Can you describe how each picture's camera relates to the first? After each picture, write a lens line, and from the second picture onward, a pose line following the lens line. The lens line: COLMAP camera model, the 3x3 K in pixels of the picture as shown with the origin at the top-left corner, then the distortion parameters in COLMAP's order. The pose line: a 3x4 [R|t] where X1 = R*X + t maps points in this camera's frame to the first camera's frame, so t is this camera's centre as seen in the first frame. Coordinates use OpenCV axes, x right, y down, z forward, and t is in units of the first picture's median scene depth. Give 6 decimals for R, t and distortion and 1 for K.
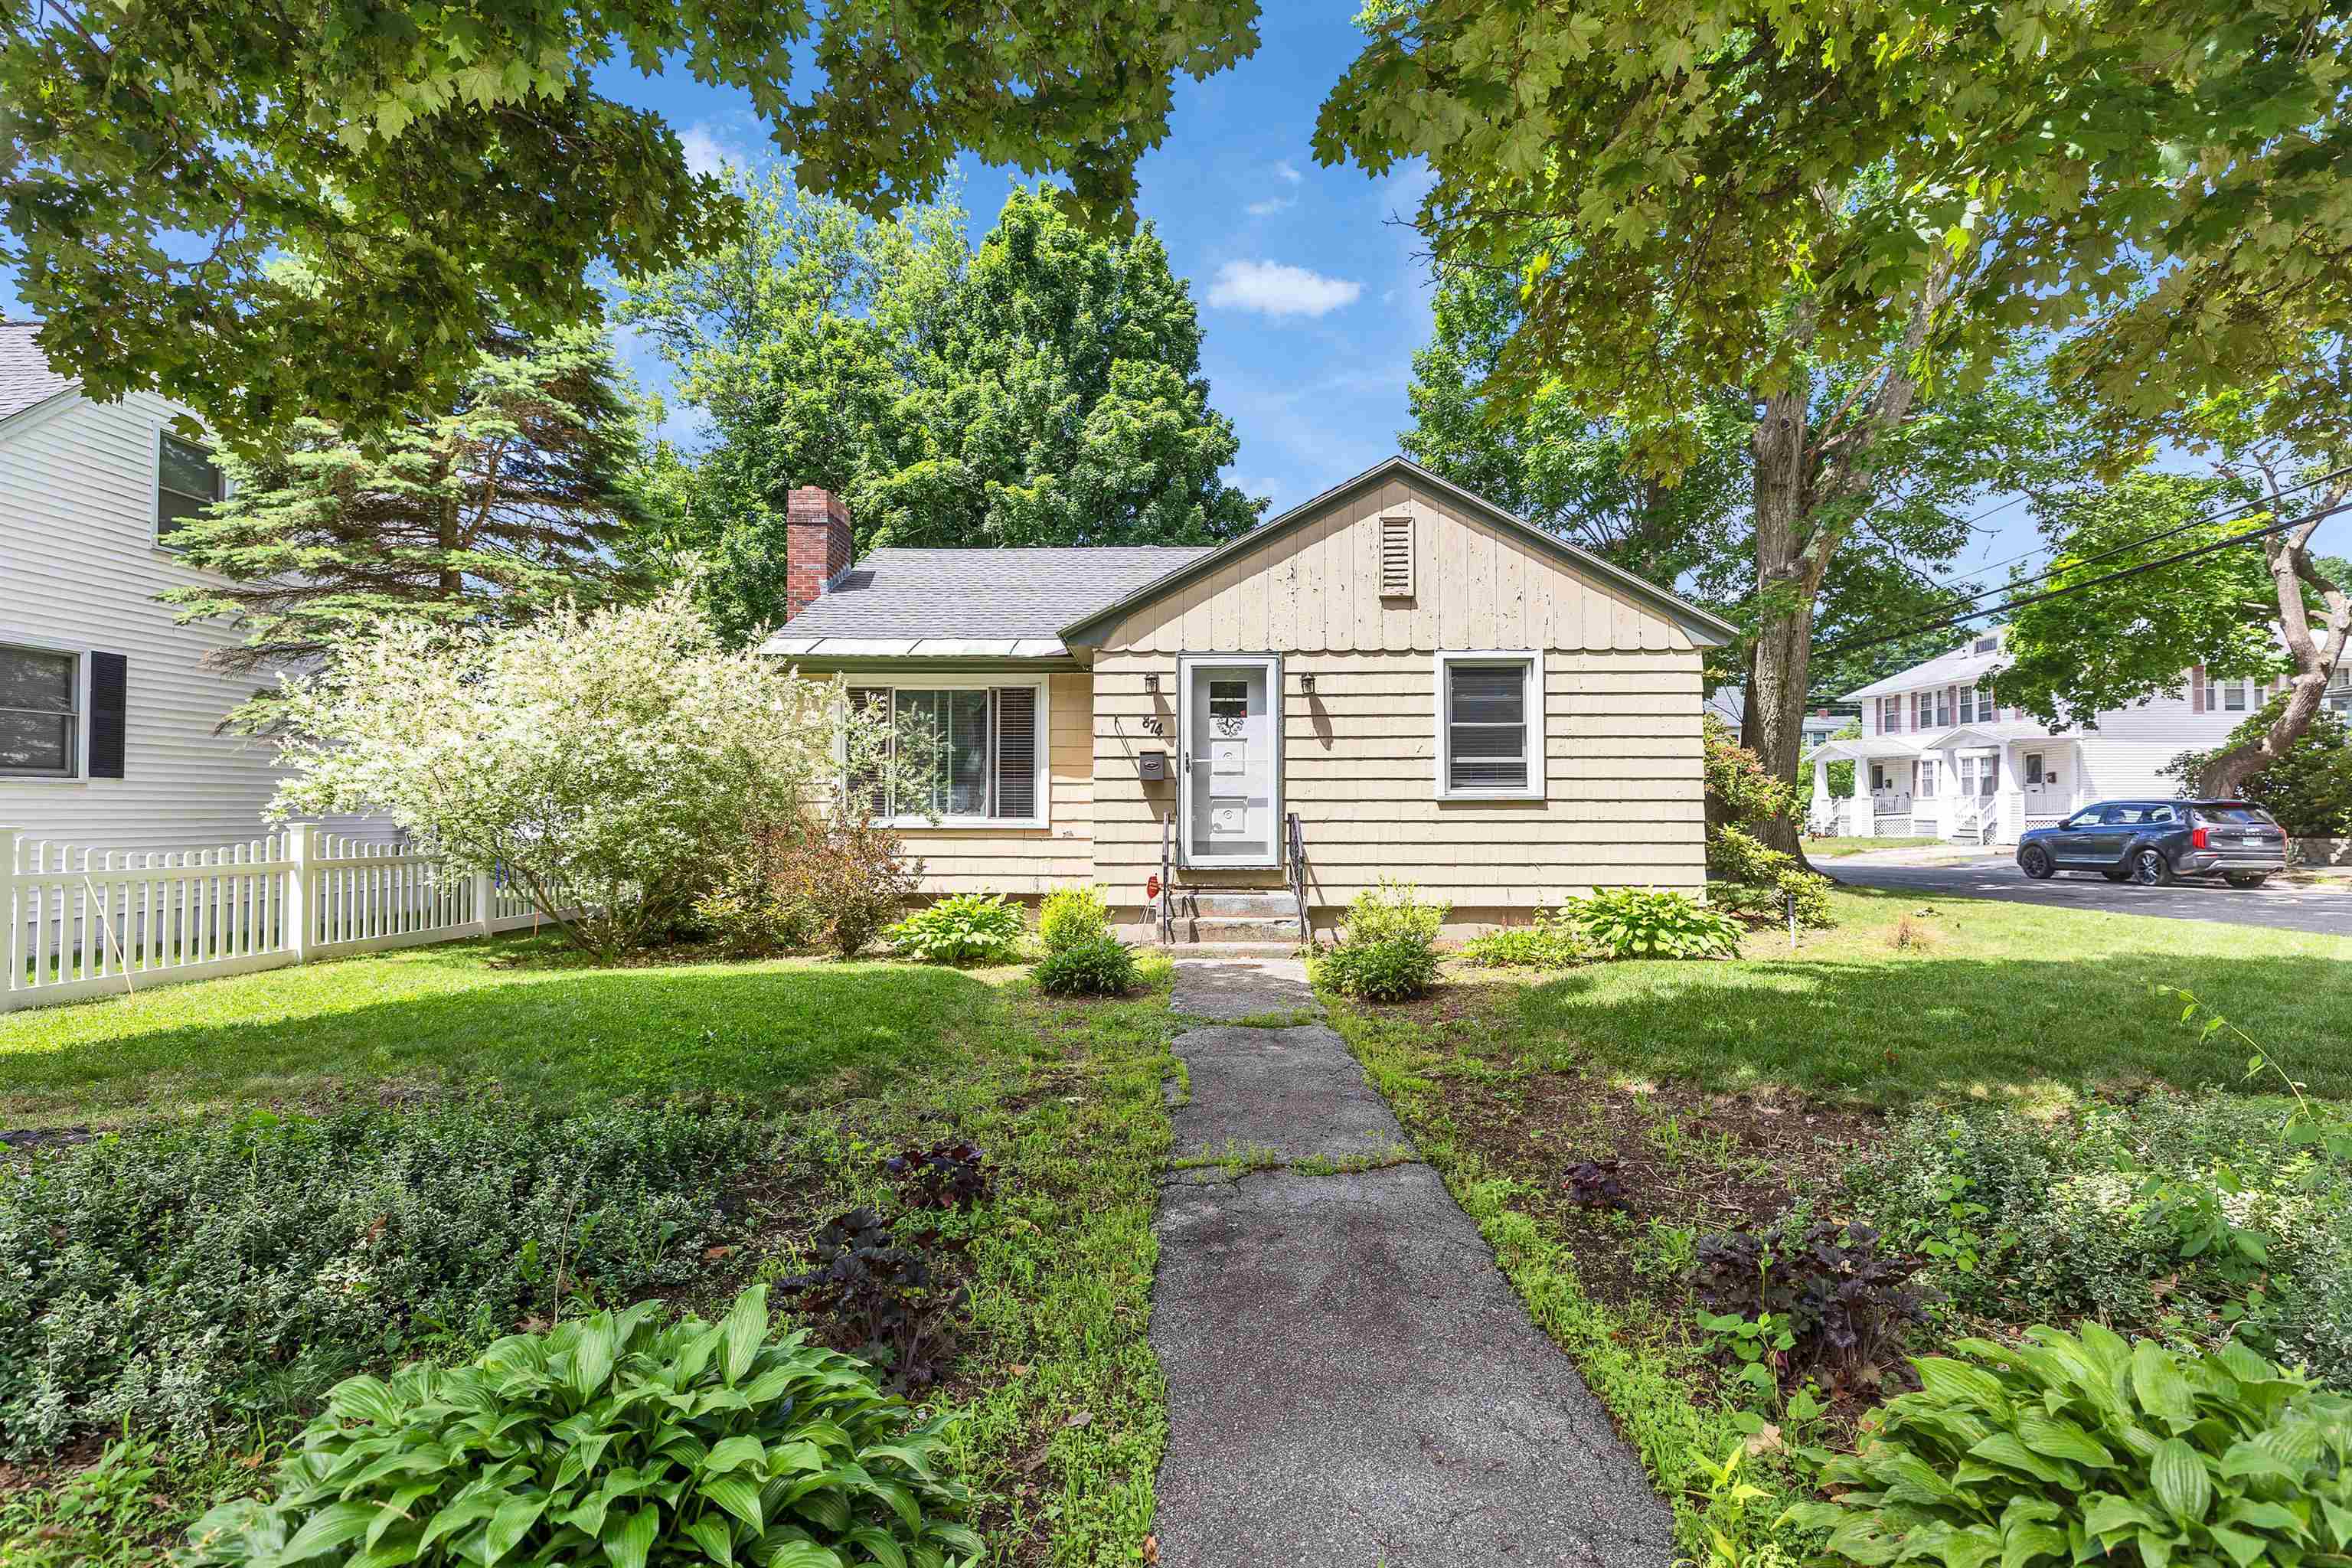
lens RADIAL K [[1051.5, 0, 1162.2], [0, 1051.5, 790.3], [0, 0, 1]] dist [-0.000728, 0.000203]
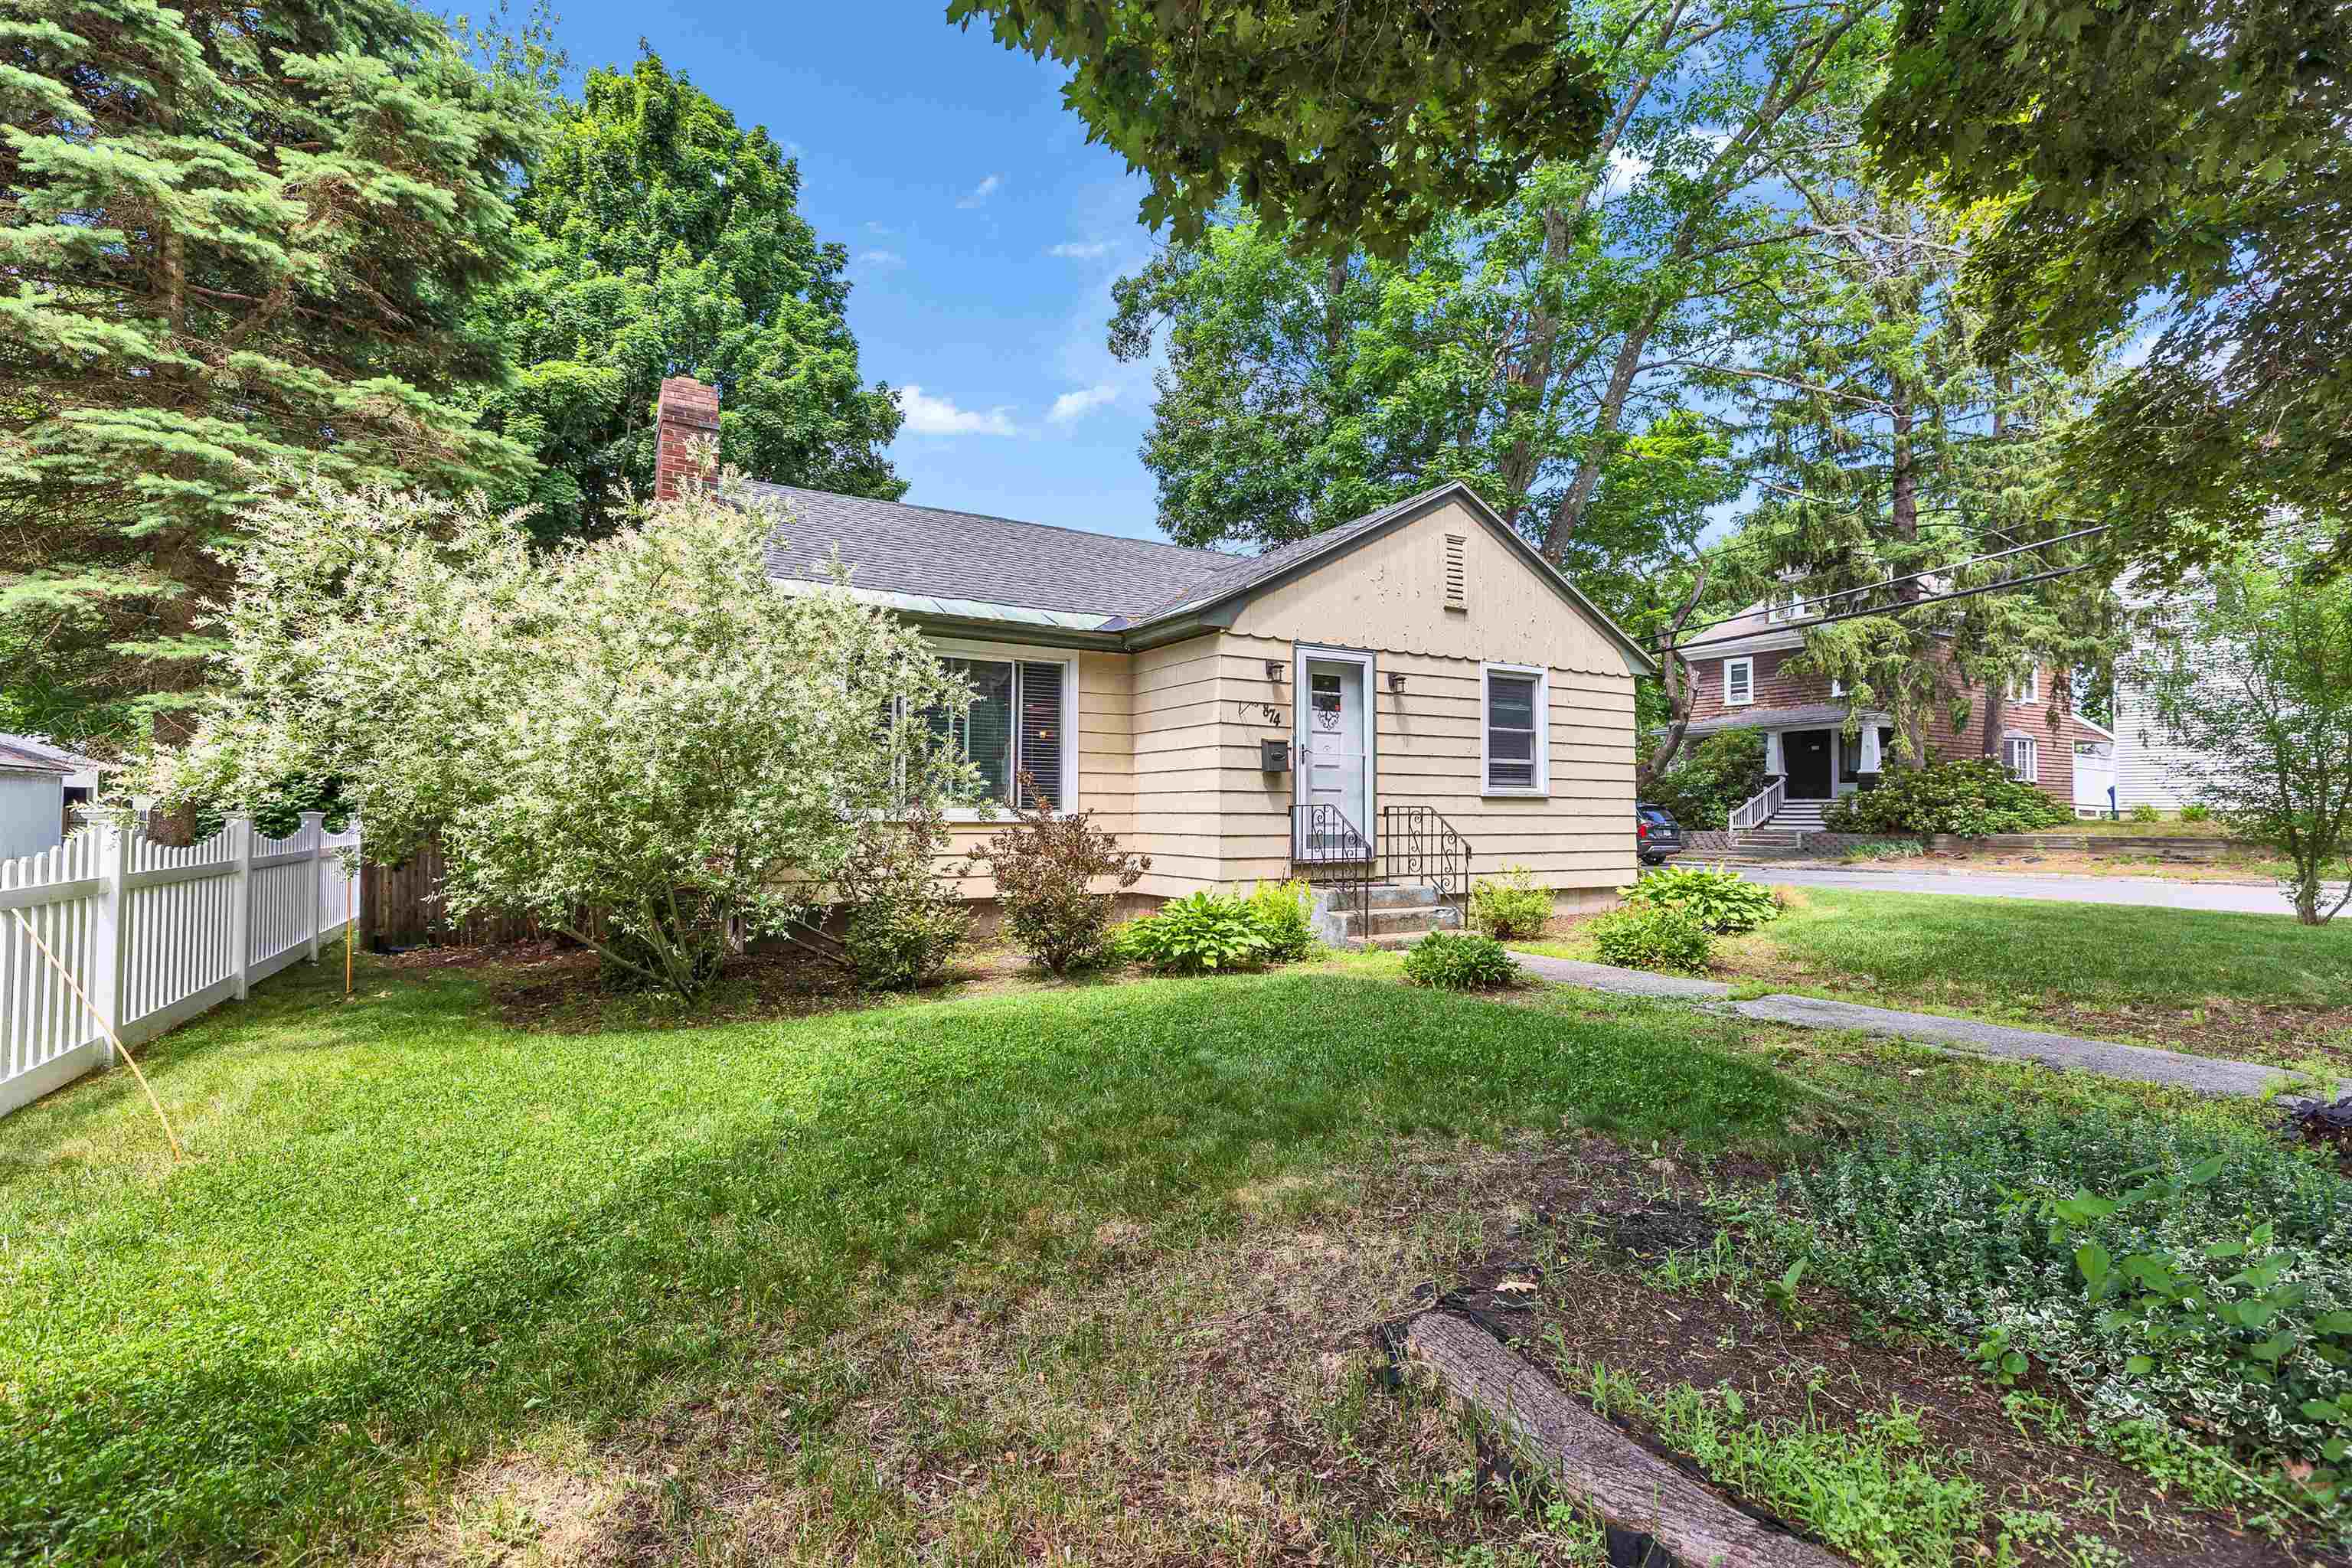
lens RADIAL K [[1051.5, 0, 1168.8], [0, 1051.5, 786.1], [0, 0, 1]] dist [-0.000728, 0.000203]
pose [[0.853406, 0.017444, 0.520955, -0.592052], [-0.014265, 0.999847, -0.010112, 0.014747], [-0.521052, 0.001198, 0.853524, 0.226386]]
